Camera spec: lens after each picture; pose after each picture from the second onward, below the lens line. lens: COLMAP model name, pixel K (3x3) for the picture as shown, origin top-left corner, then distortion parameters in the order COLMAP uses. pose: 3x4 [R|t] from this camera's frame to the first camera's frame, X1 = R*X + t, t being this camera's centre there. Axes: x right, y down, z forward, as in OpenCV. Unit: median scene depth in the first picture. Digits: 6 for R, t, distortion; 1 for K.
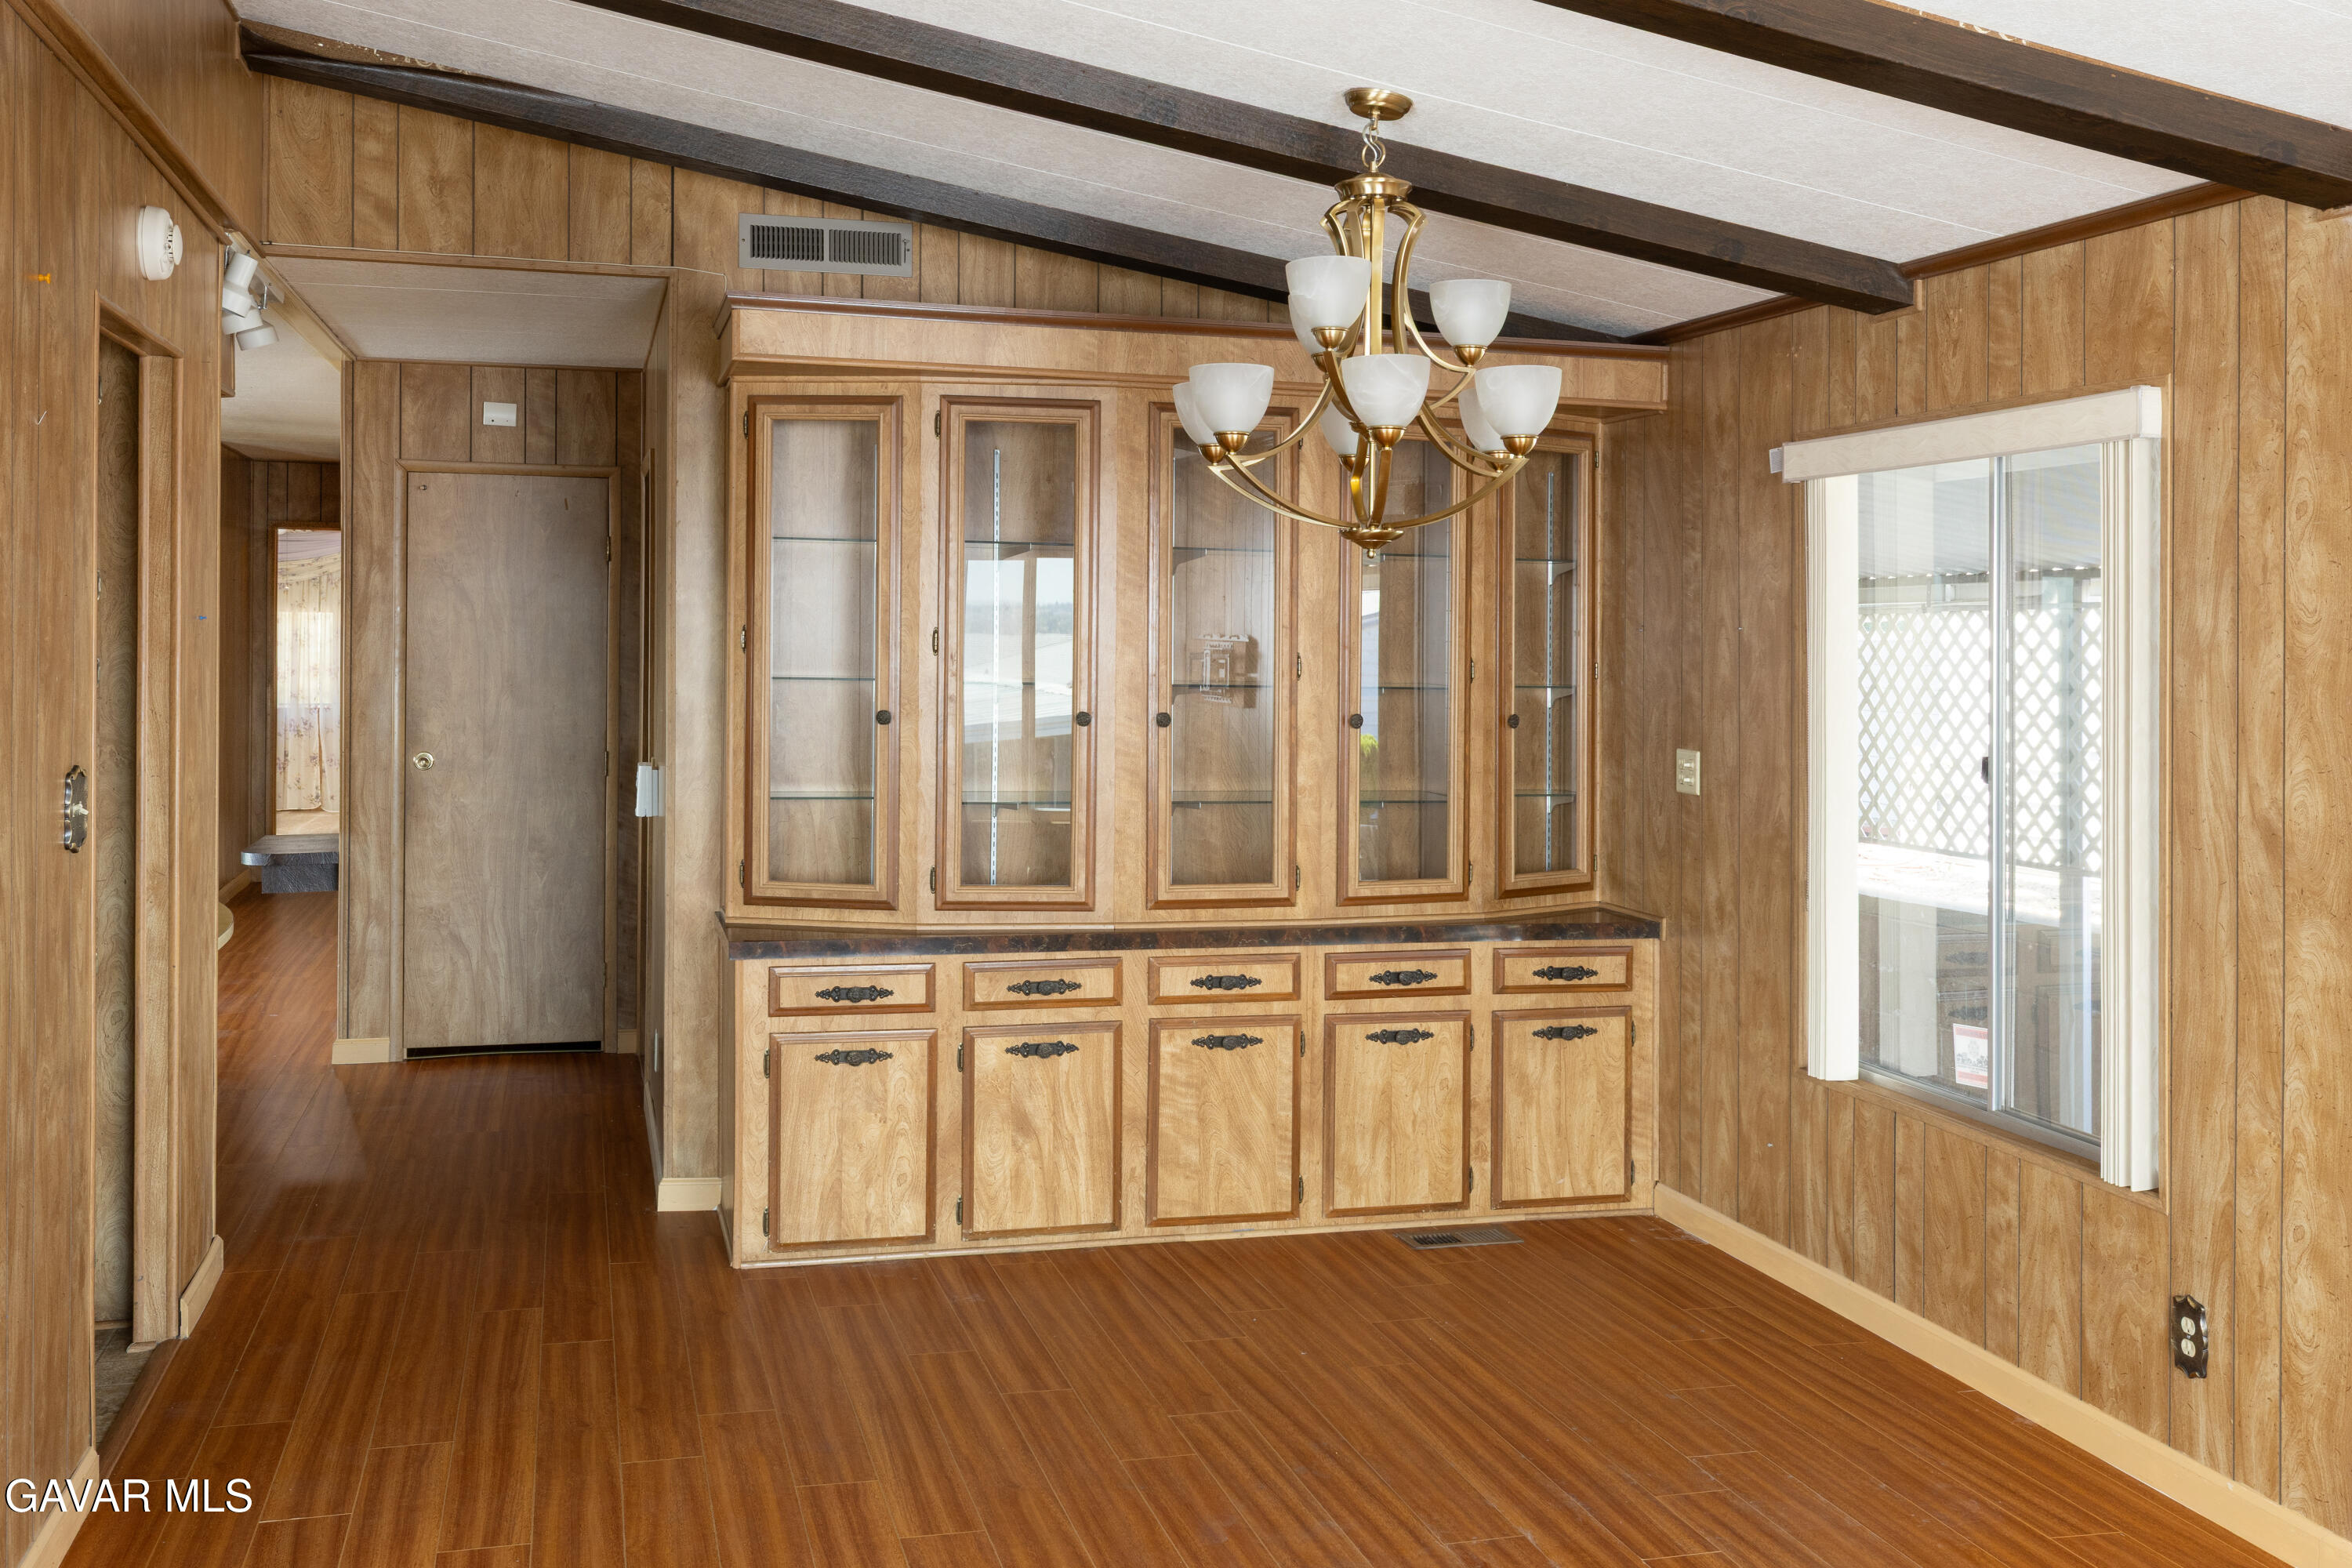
lens RADIAL K [[2084.5, 0, 1173.0], [0, 2084.5, 648.2], [0, 0, 1]] dist [0.007862, 0.005601]
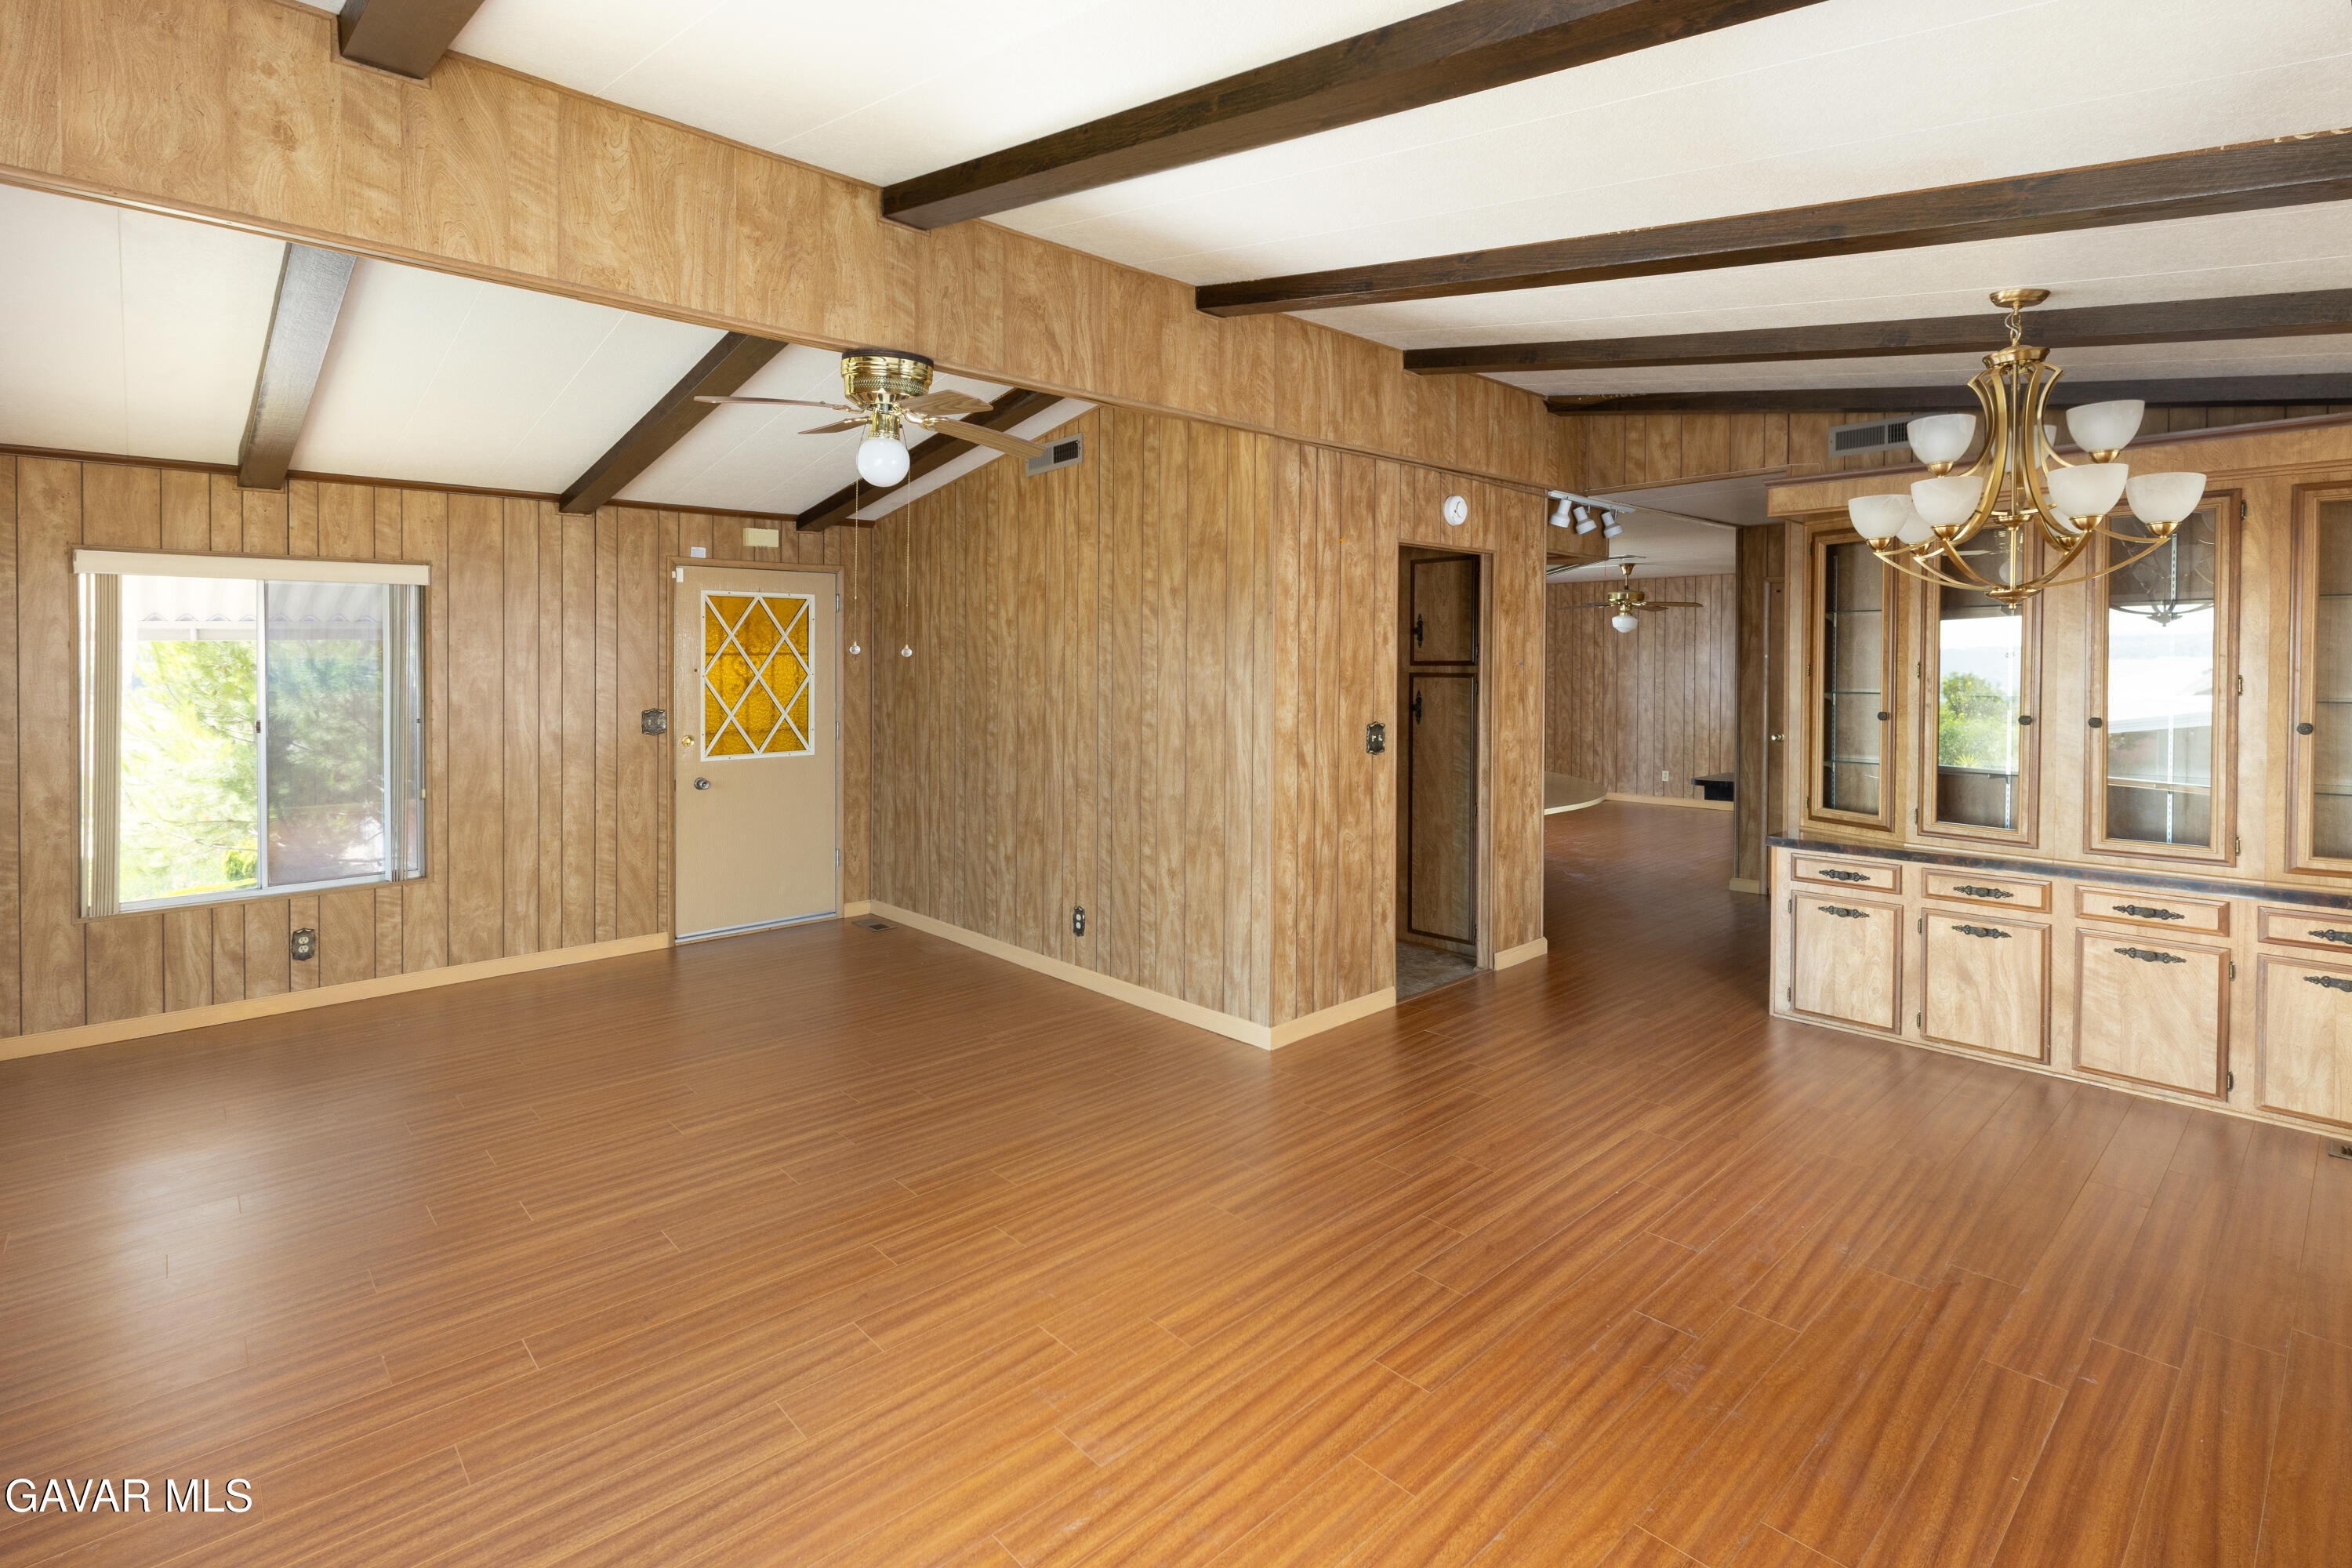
lens RADIAL K [[1087.3, 0, 1177.7], [0, 1087.3, 681.3], [0, 0, 1]] dist [0.000302, 0.000147]
pose [[0.472416, -0.002923, -0.881371, 0.363533], [0.005164, 0.999987, -0.000548, 0.003181], [0.881361, -0.004293, 0.472425, 0.089247]]
